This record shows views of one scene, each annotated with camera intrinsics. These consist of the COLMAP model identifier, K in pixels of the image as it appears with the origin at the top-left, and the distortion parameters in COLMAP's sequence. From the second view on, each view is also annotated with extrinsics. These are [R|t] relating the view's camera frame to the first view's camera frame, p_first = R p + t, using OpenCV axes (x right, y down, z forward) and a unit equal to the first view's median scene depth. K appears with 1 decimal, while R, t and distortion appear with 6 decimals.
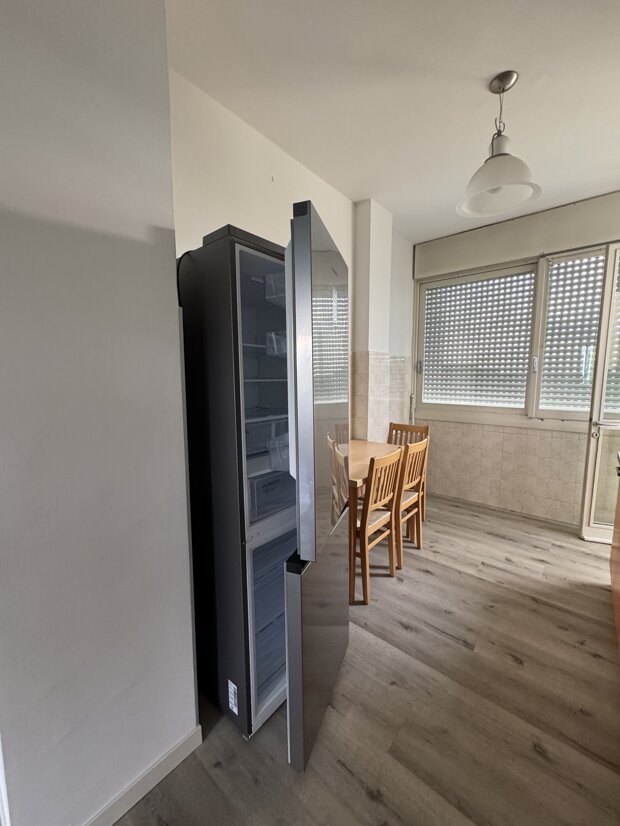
lens RADIAL K [[330.6, 0, 311.0], [0, 330.6, 412.3], [0, 0, 1]] dist [-0.000737, 0.000413]
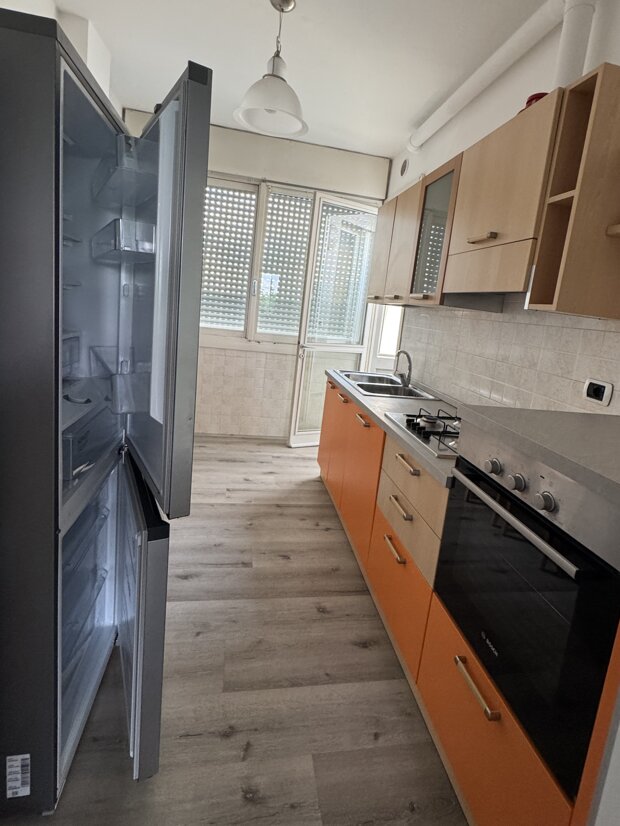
lens RADIAL K [[412.6, 0, 323.2], [0, 412.6, 366.9], [0, 0, 1]] dist [0.000761, 0.000906]
pose [[0.621523, -0.042052, 0.782267, -0.290124], [-0.025147, 0.996973, 0.073574, -0.002728], [-0.782992, -0.065399, 0.618584, 0.056778]]
